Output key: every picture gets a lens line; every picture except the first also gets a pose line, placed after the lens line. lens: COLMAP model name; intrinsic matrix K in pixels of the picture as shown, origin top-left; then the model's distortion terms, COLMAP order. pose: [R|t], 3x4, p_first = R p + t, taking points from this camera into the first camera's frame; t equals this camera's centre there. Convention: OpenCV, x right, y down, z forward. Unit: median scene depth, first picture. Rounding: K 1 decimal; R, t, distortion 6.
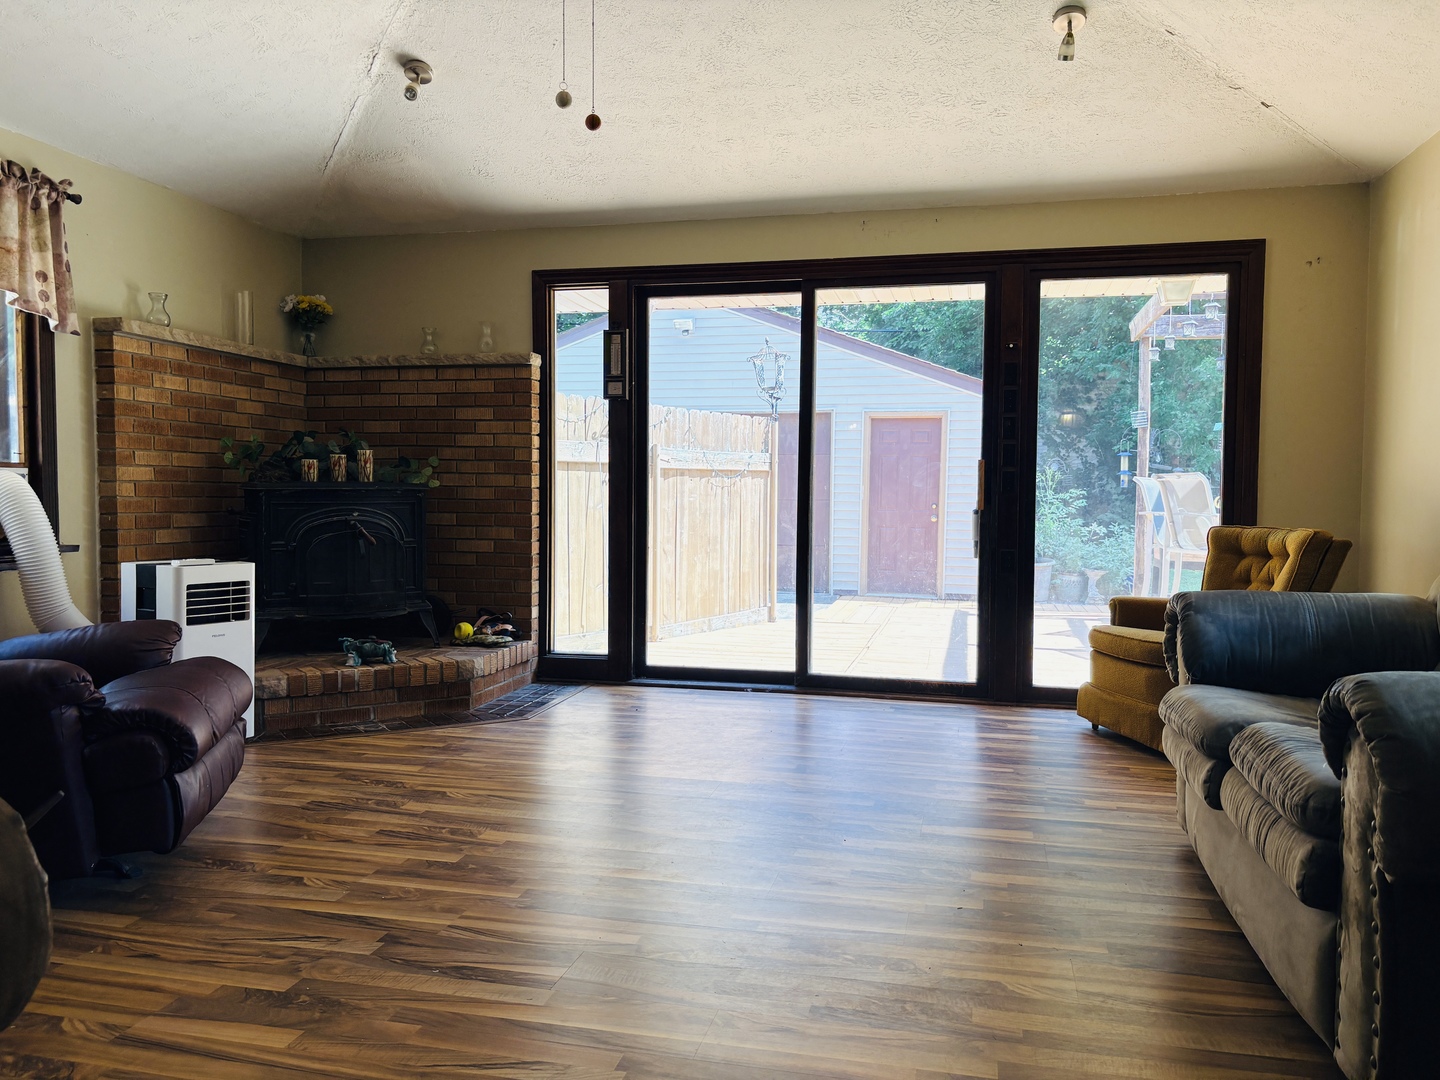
lens RADIAL K [[1094.9, 0, 721.0], [0, 1094.9, 539.4], [0, 0, 1]] dist [0.006625, 0.004546]
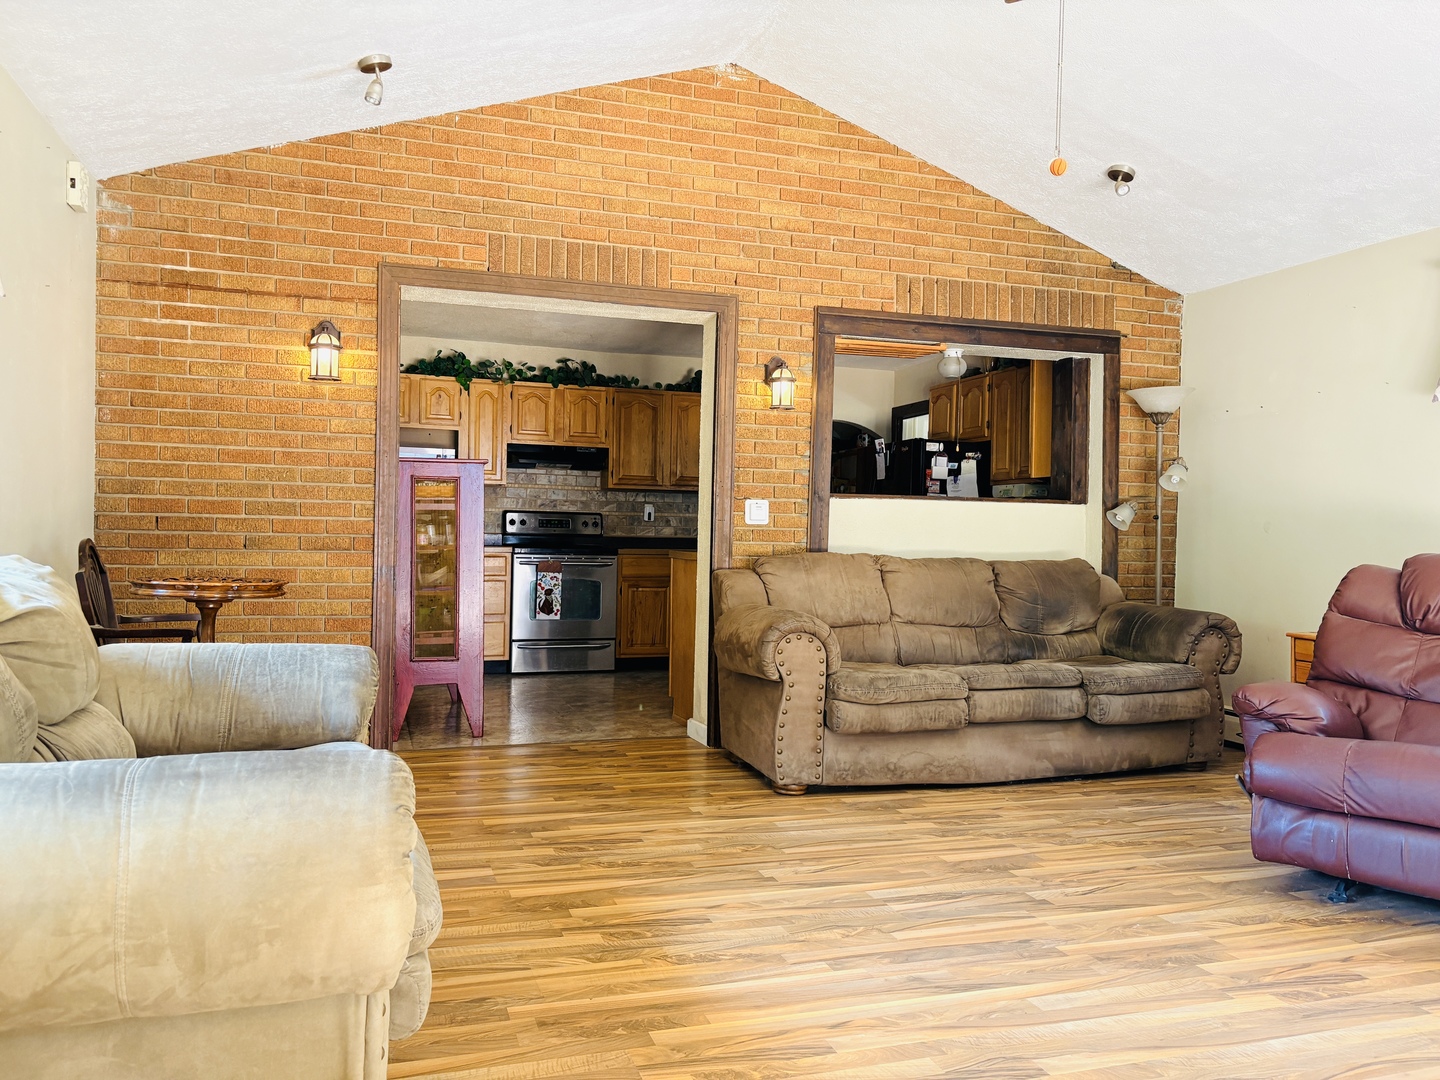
lens RADIAL K [[1094.9, 0, 718.7], [0, 1094.9, 540.4], [0, 0, 1]] dist [0.006625, 0.004546]
pose [[-0.854056, -0.018918, -0.519837, 0.696047], [-0.044901, 0.998290, 0.037439, -0.089052], [0.518240, 0.055317, -0.853444, 1.876732]]
